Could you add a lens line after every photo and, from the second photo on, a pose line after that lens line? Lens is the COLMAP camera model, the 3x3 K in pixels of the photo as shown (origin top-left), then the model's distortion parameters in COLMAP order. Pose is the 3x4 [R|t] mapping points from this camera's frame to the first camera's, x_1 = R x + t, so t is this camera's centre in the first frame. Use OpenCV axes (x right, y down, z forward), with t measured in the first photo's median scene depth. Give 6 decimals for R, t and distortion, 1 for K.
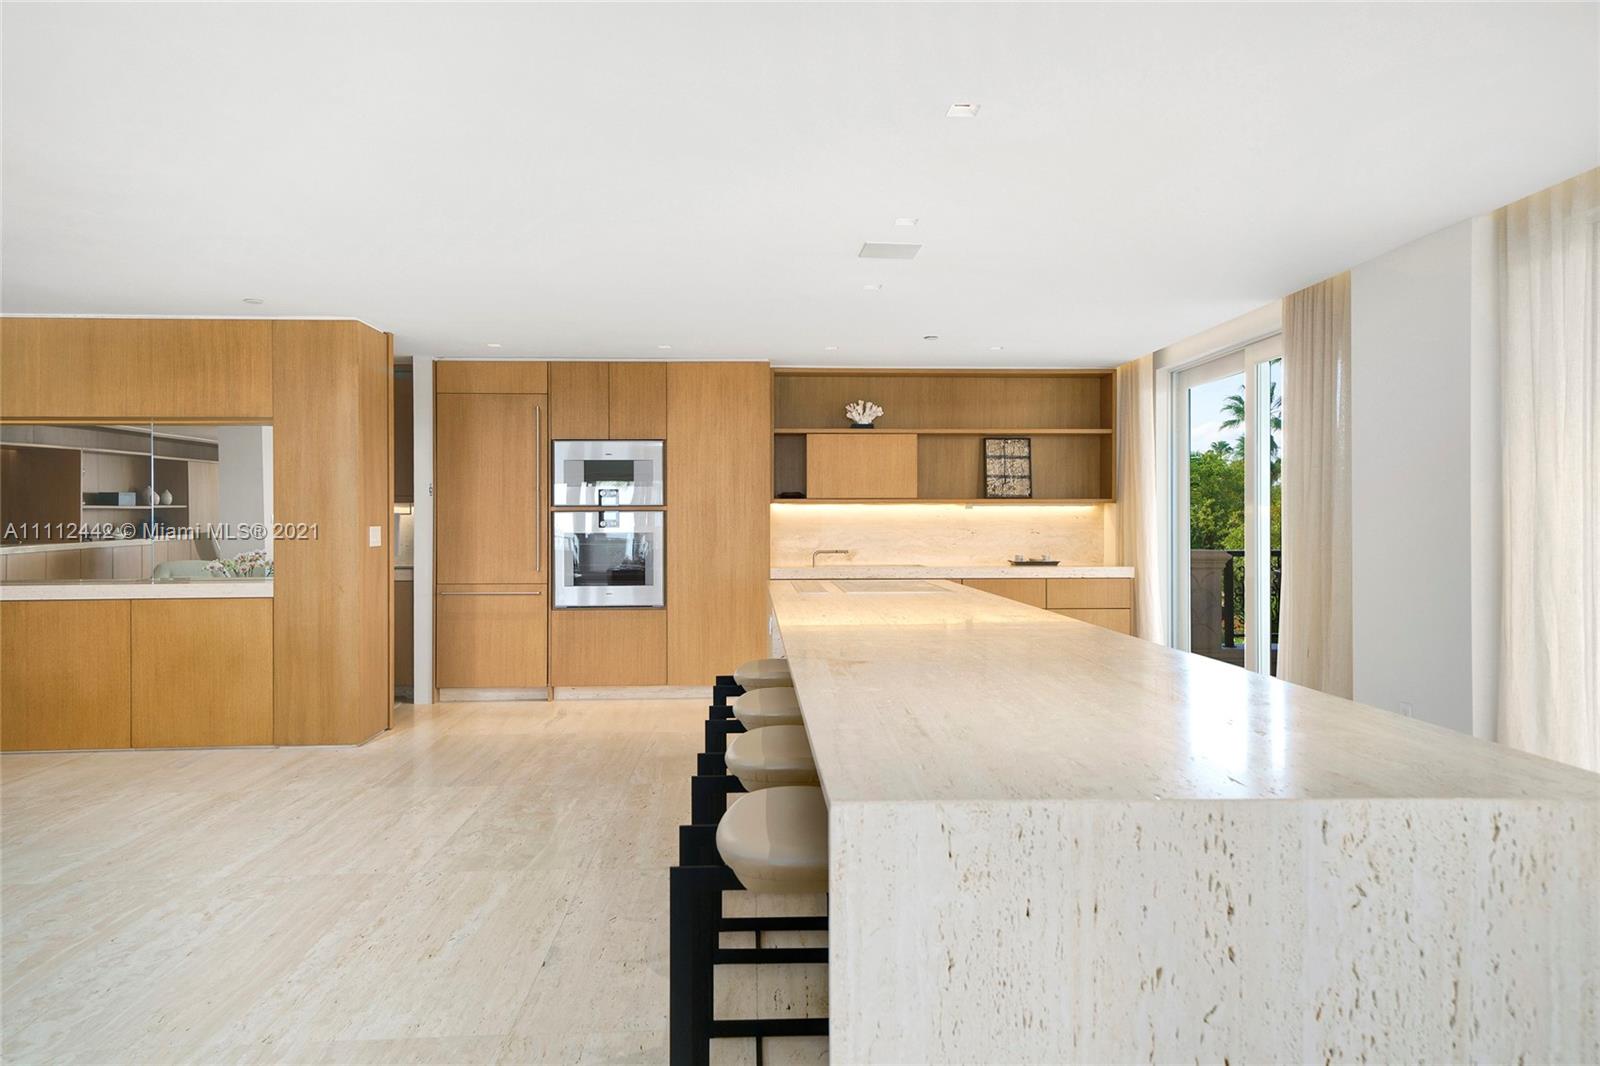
lens RADIAL K [[1039.2, 0, 792.8], [0, 1039.2, 534.0], [0, 0, 1]] dist [0.033715, 0.002120]
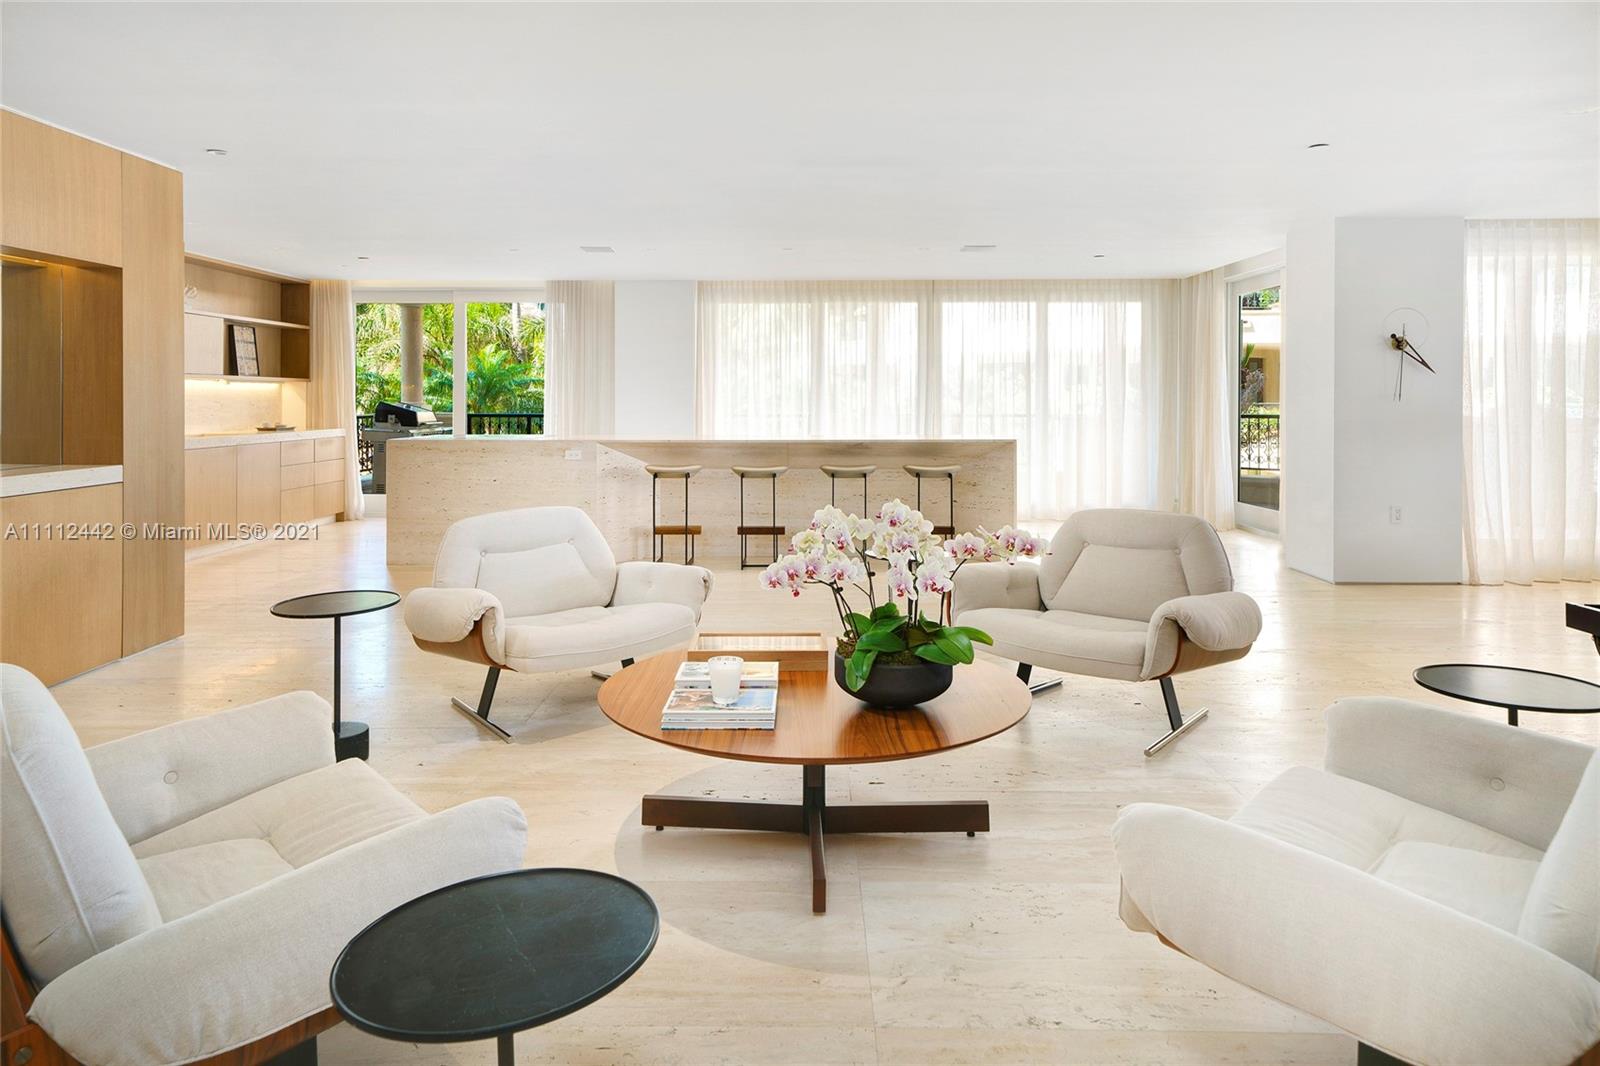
lens RADIAL K [[1039.2, 0, 823.8], [0, 1039.2, 456.1], [0, 0, 1]] dist [0.033715, 0.002120]
pose [[0.044045, -0.055708, 0.997475, -1.040685], [0.011287, 0.998408, 0.055262, -0.001703], [-0.998966, 0.008824, 0.044604, 0.297084]]
